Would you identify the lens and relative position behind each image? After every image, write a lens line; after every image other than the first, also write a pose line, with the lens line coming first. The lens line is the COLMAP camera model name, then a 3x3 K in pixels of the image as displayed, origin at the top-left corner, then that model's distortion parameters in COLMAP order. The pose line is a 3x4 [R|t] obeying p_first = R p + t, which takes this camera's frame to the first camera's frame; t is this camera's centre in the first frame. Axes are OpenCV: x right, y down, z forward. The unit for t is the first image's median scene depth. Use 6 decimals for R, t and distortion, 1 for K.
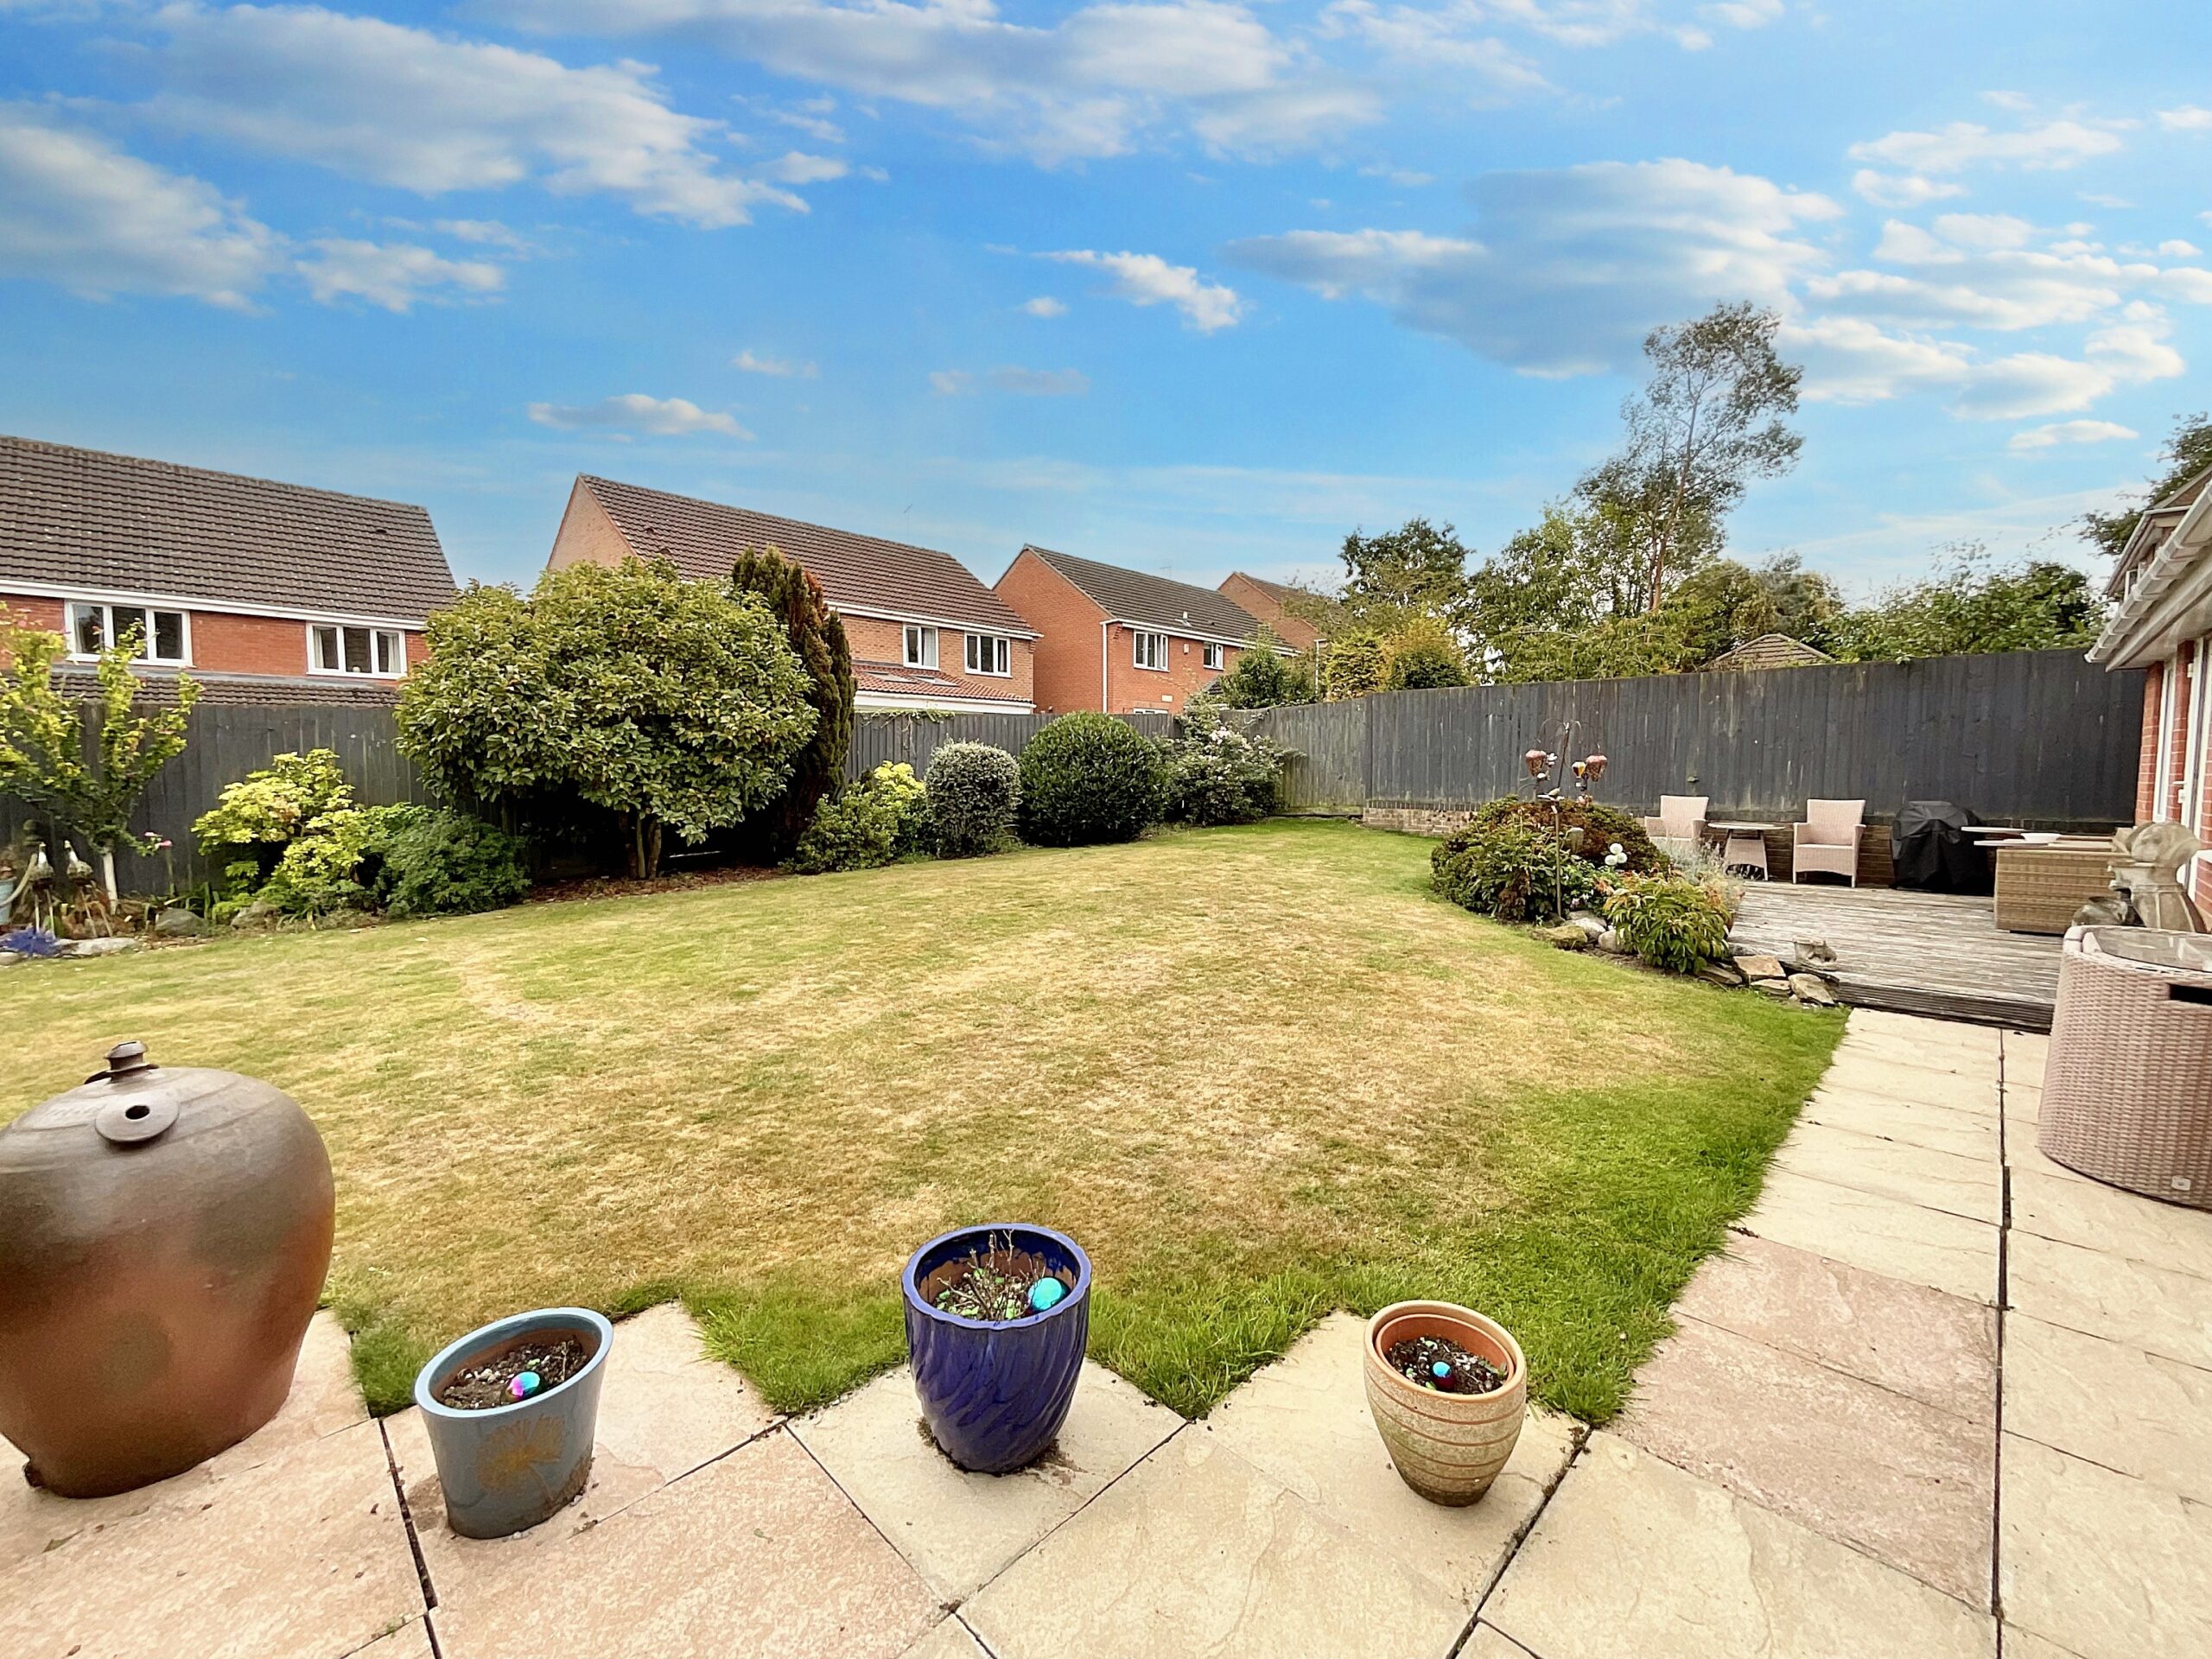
lens RADIAL K [[898.5, 0, 1110.2], [0, 898.5, 827.9], [0, 0, 1]] dist [-0.000648, 0.000336]
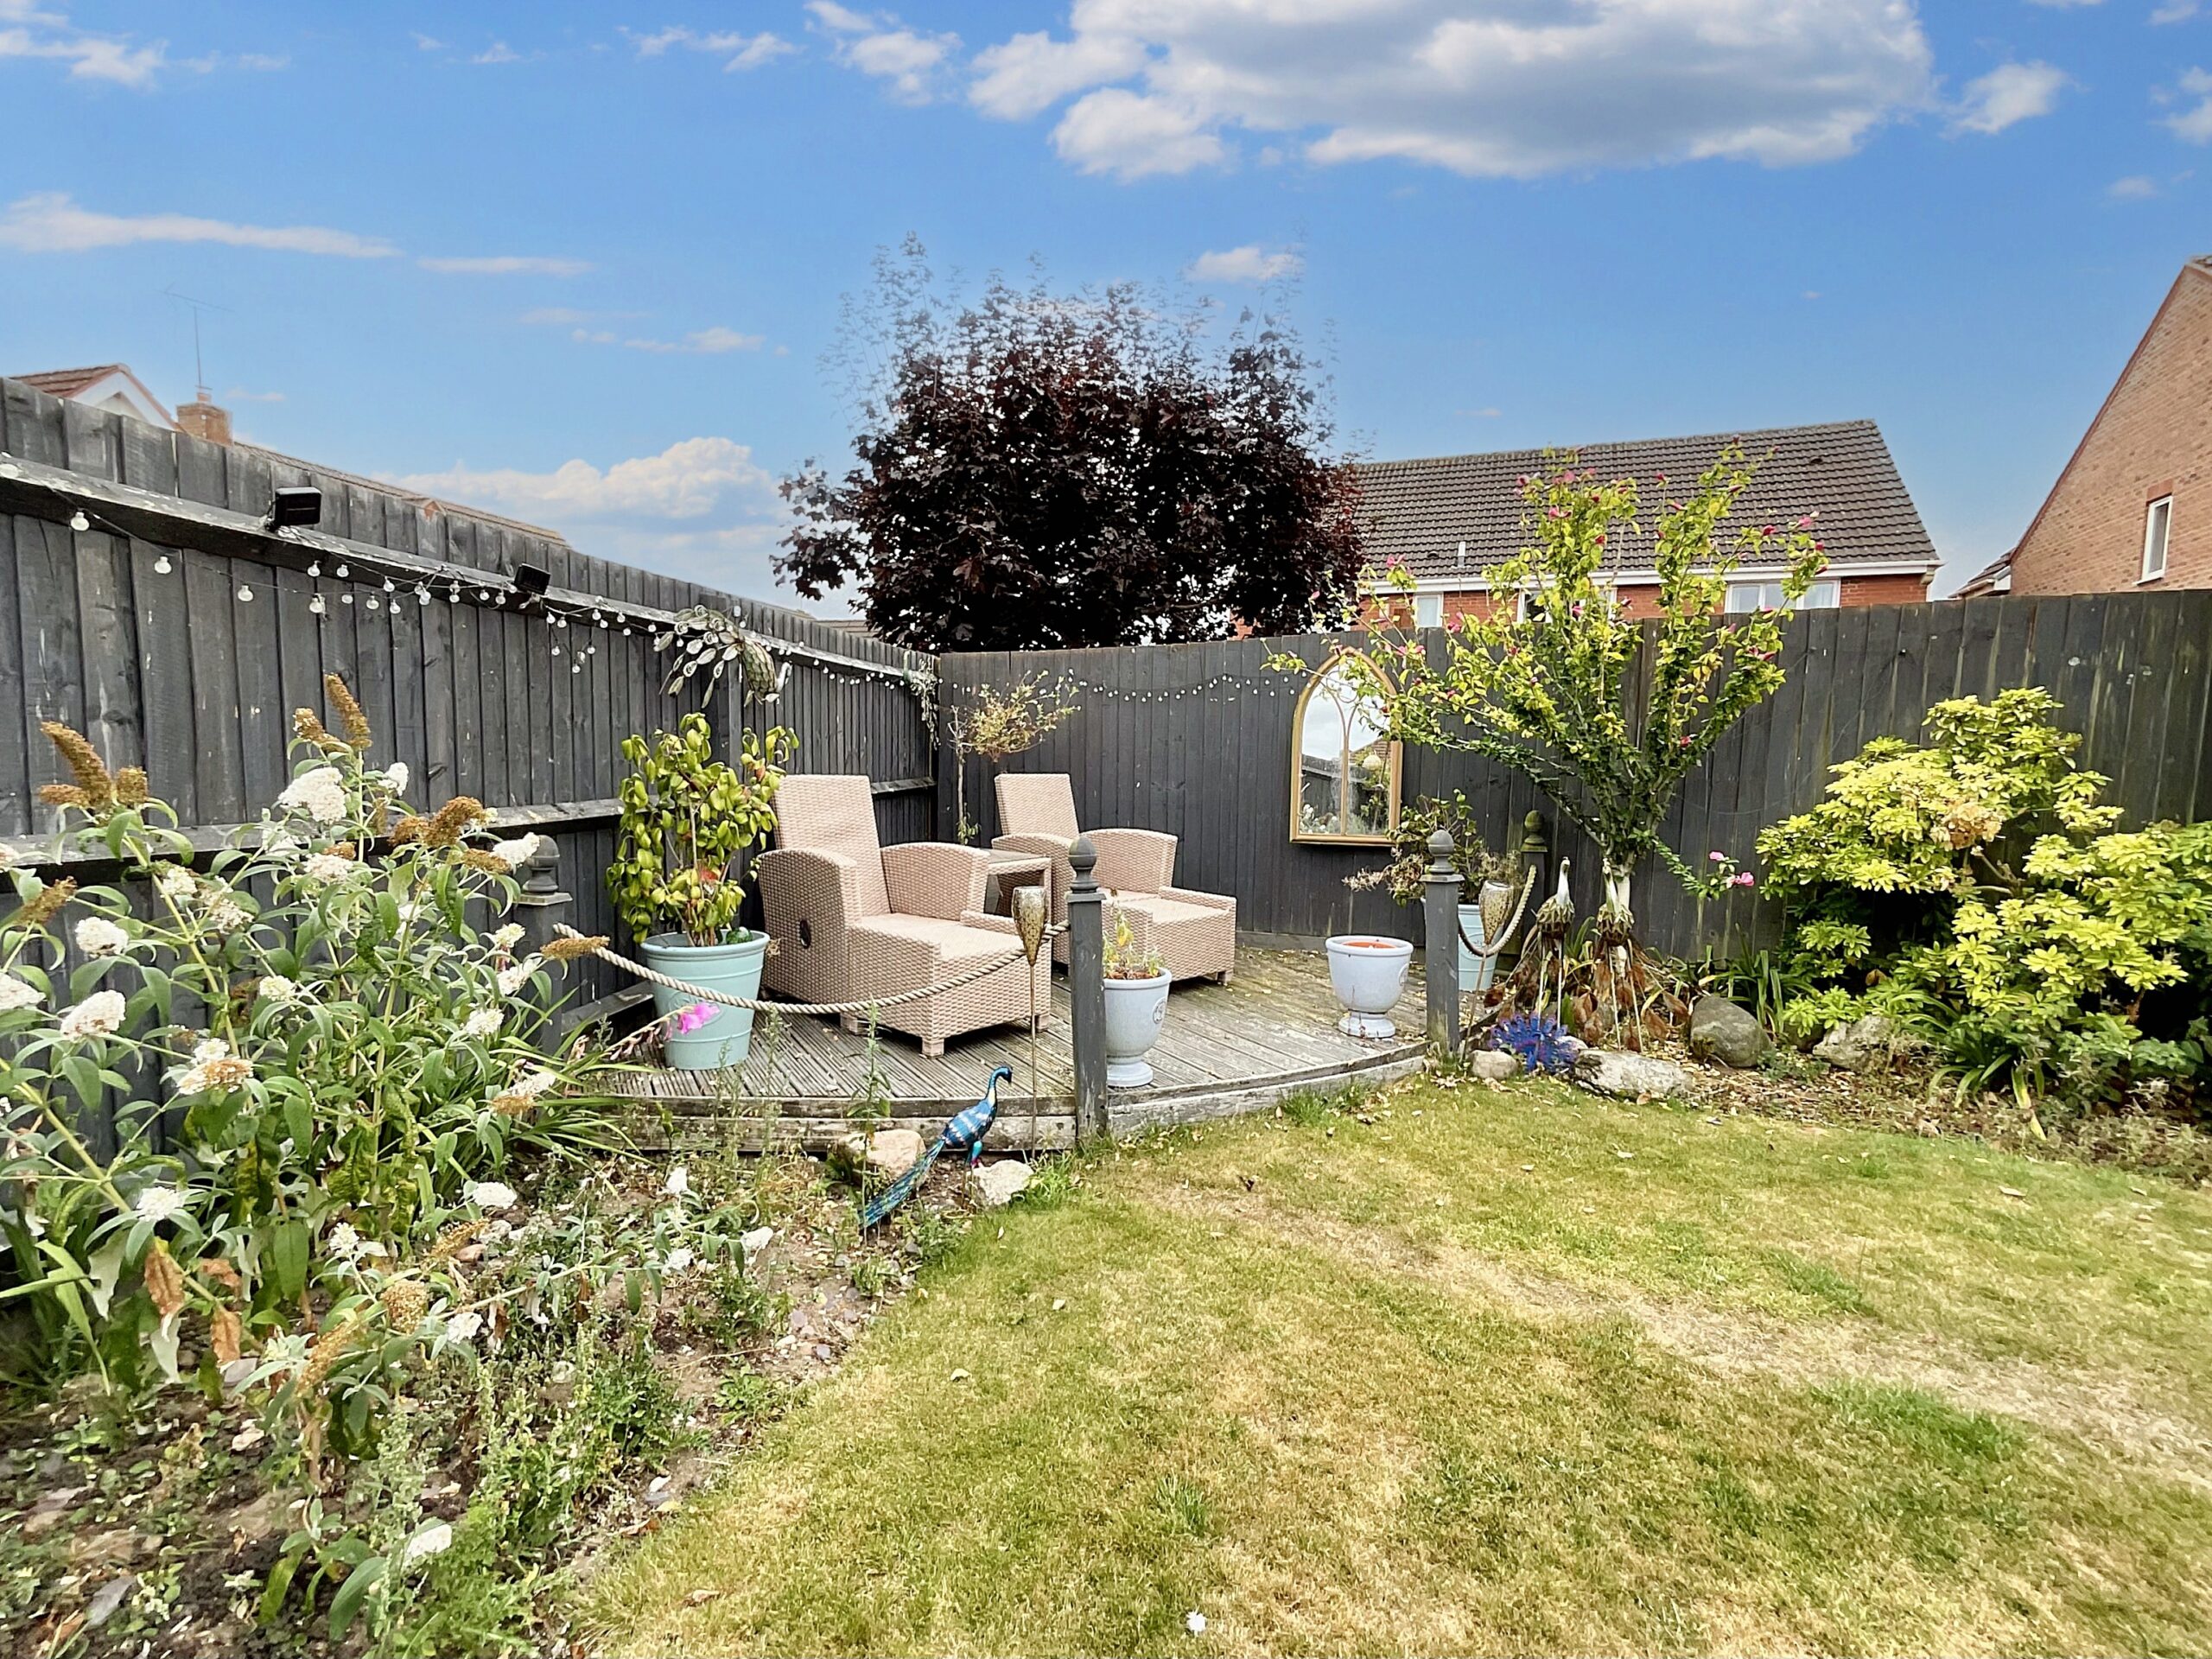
lens RADIAL K [[898.5, 0, 1111.2], [0, 898.5, 831.0], [0, 0, 1]] dist [-0.000648, 0.000336]
pose [[0.321897, 0.085680, -0.942890, -0.648930], [-0.085051, 0.994487, 0.061333, -0.008314], [0.942947, 0.060450, 0.327409, 0.474466]]
